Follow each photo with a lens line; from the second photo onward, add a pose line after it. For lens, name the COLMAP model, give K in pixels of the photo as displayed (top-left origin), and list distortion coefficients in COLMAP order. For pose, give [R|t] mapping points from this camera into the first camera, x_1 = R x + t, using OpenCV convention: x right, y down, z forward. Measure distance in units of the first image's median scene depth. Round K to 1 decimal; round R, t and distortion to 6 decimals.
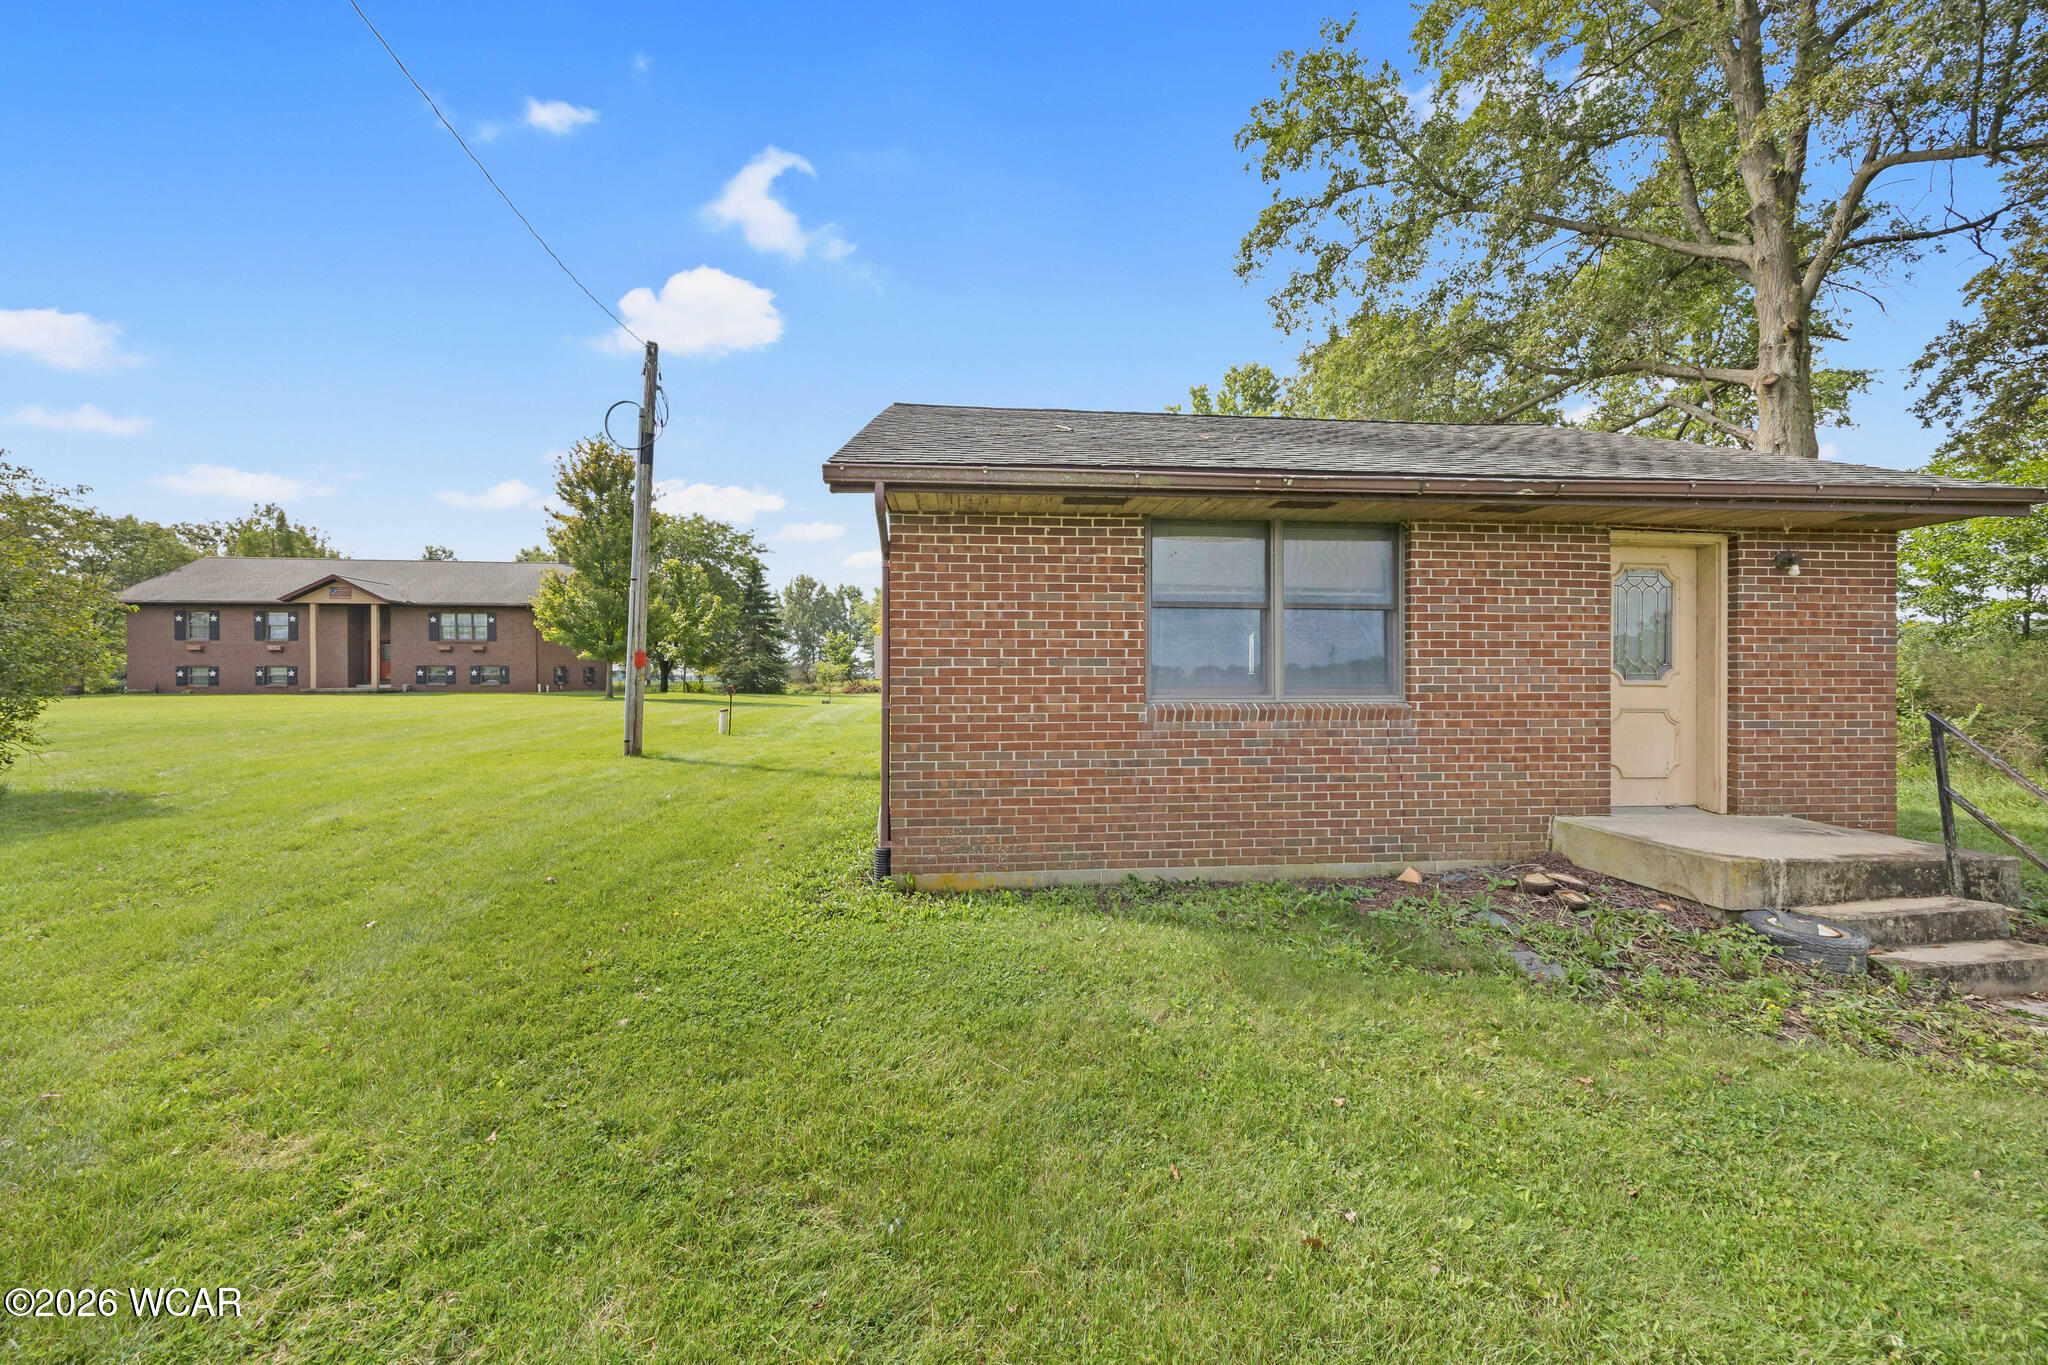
lens RADIAL K [[793.2, 0, 1036.3], [0, 793.2, 676.7], [0, 0, 1]] dist [-0.001432, 0.001347]
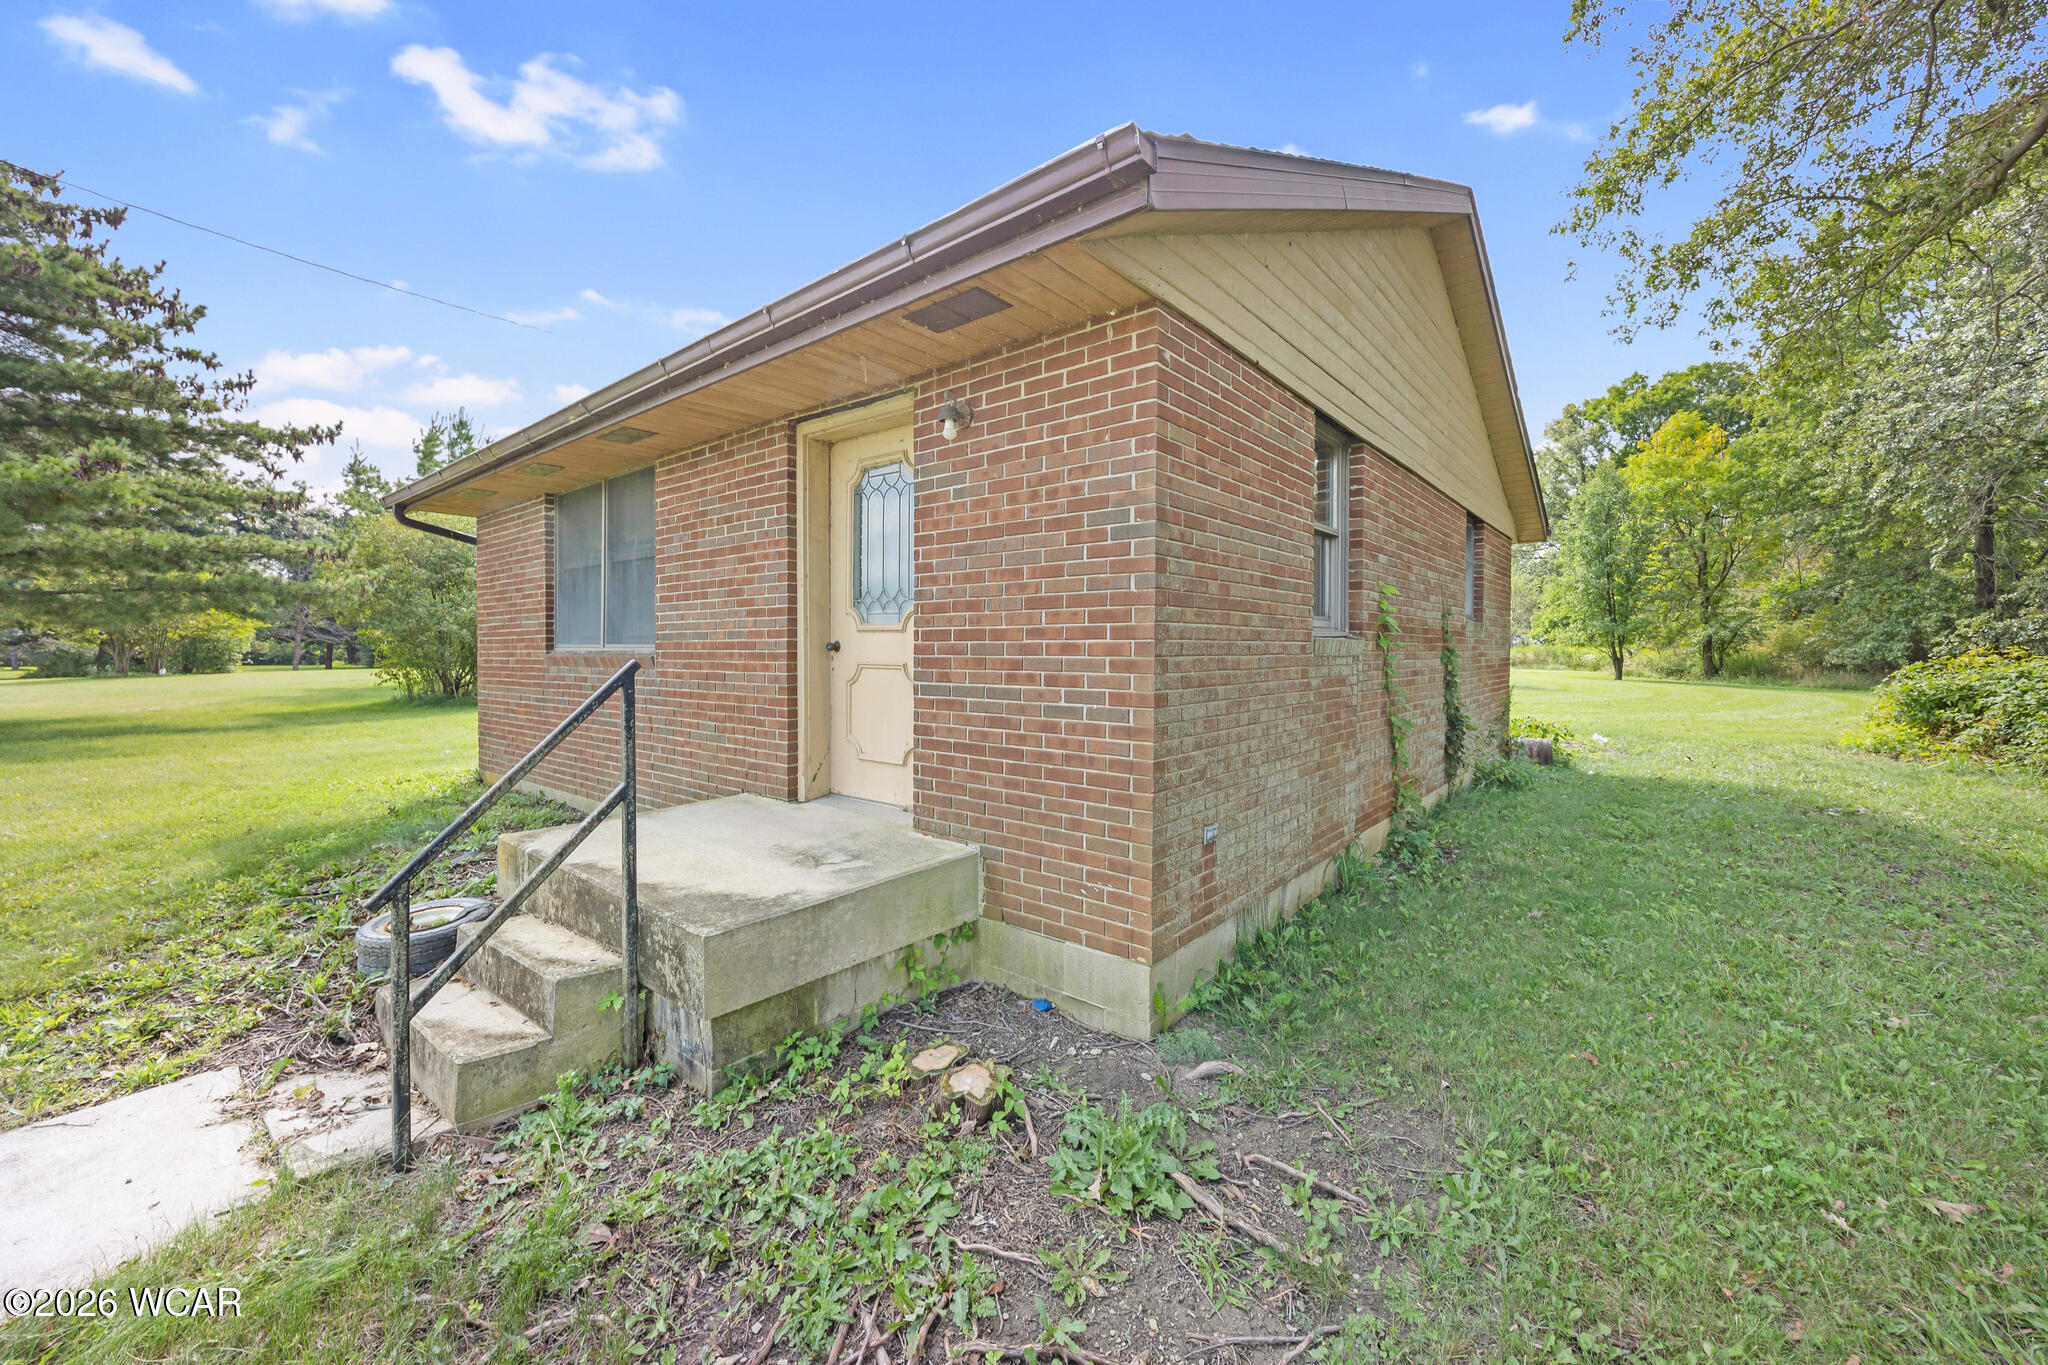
lens RADIAL K [[793.2, 0, 1023.2], [0, 793.2, 661.8], [0, 0, 1]] dist [-0.001432, 0.001347]
pose [[0.706993, 0.010622, -0.707140, 1.455869], [0.000075, 0.999886, 0.015094, 0.030042], [0.707220, -0.010725, 0.706912, 0.638930]]
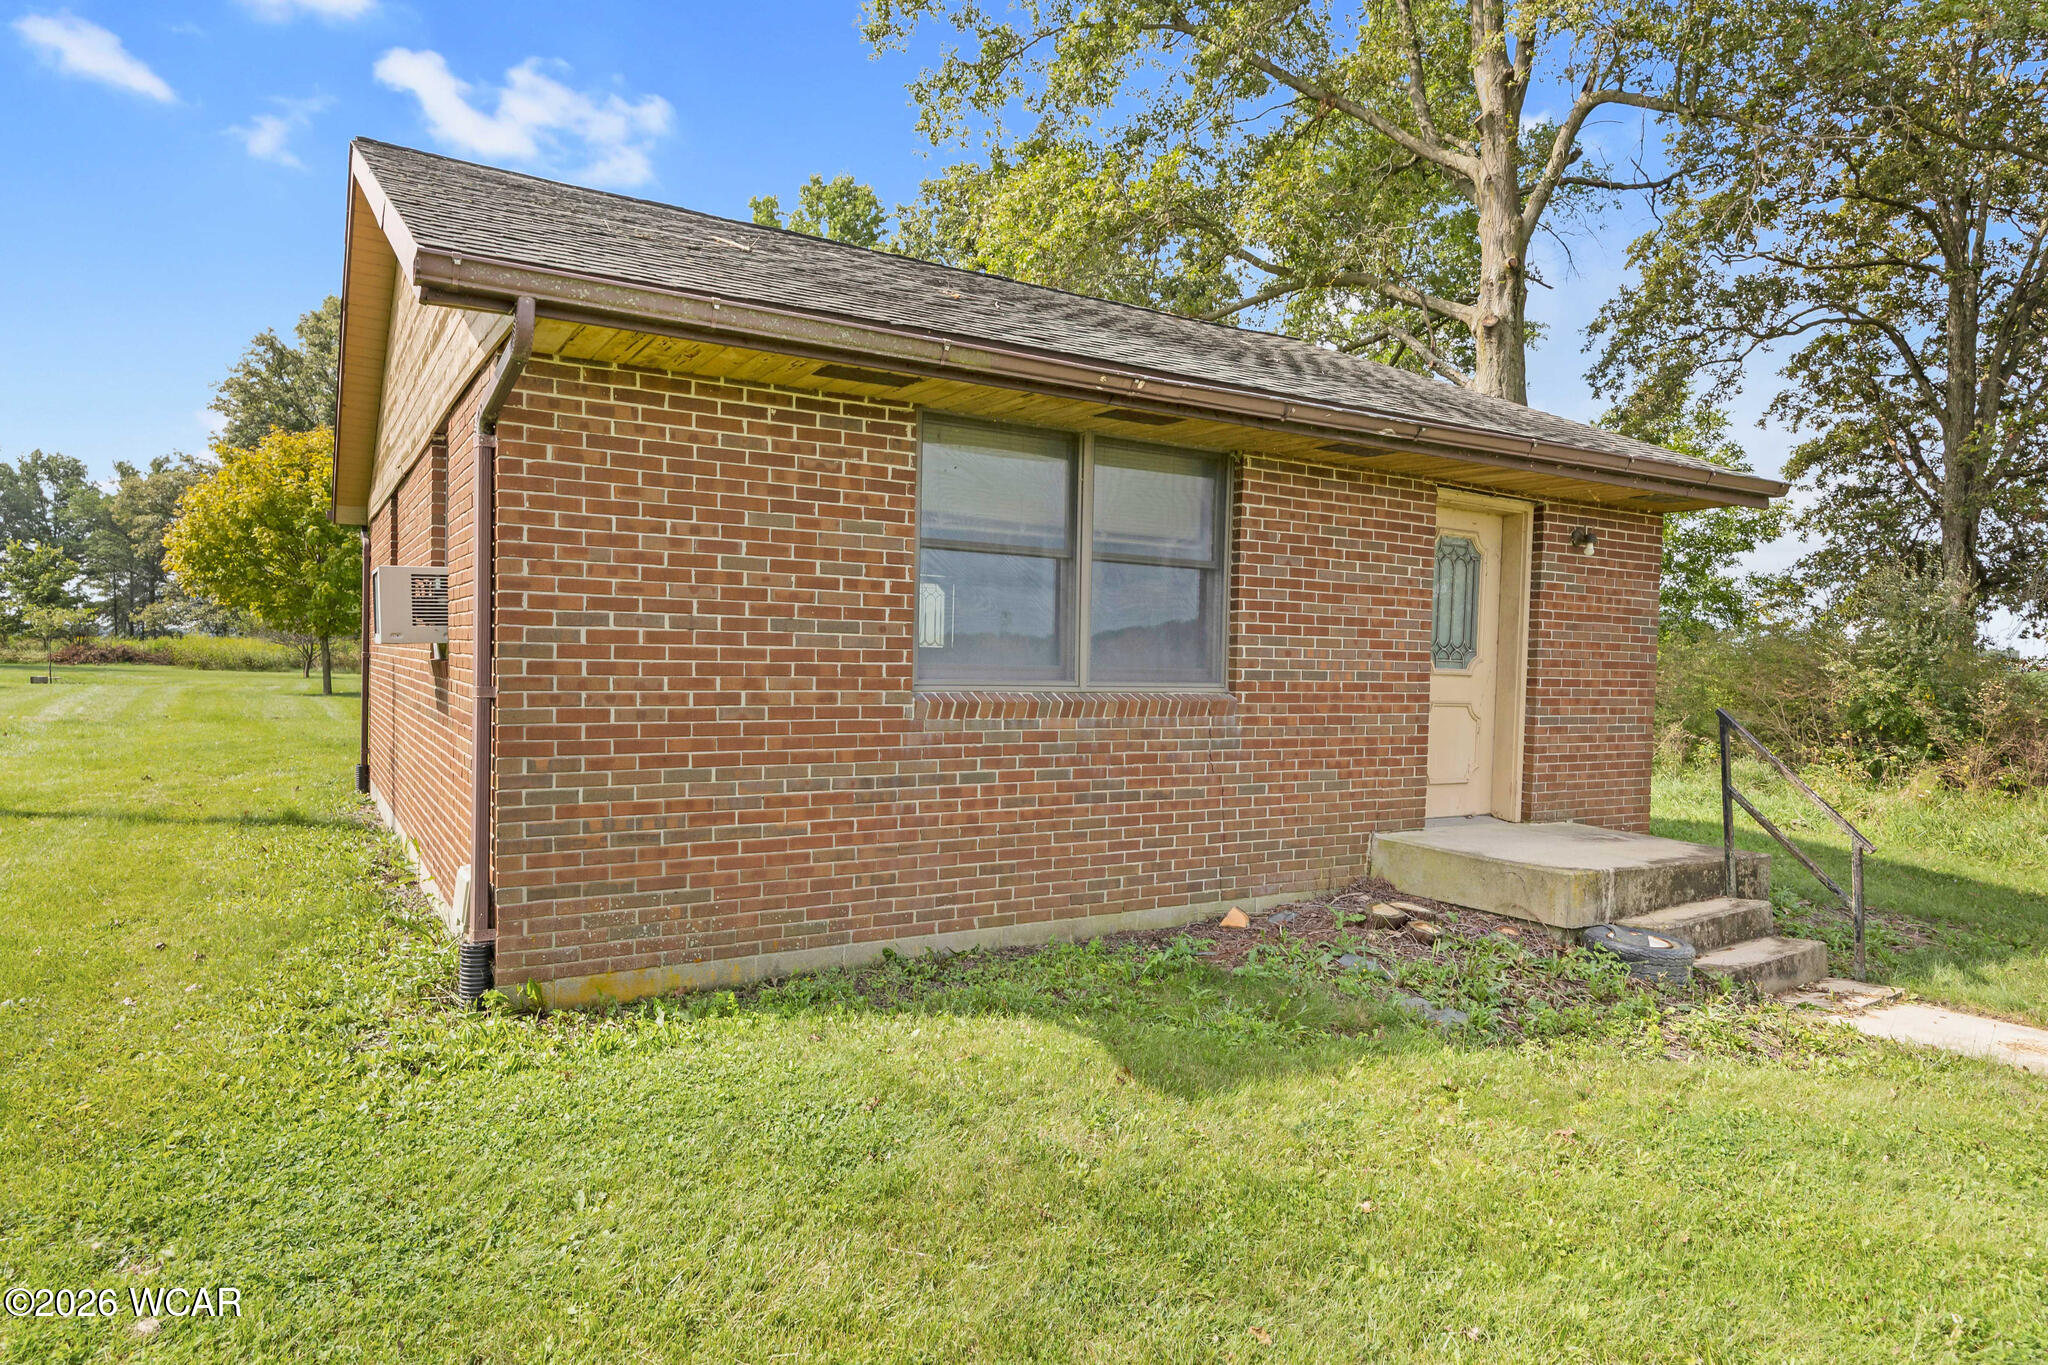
lens RADIAL K [[1201.0, 0, 1059.3], [0, 1201.0, 700.7], [0, 0, 1]] dist [0.008660, 0.000293]
pose [[0.894041, 0.004528, 0.447963, -0.196093], [-0.024219, 0.998975, 0.038239, -0.000513], [-0.447331, -0.045037, 0.893234, 0.044699]]
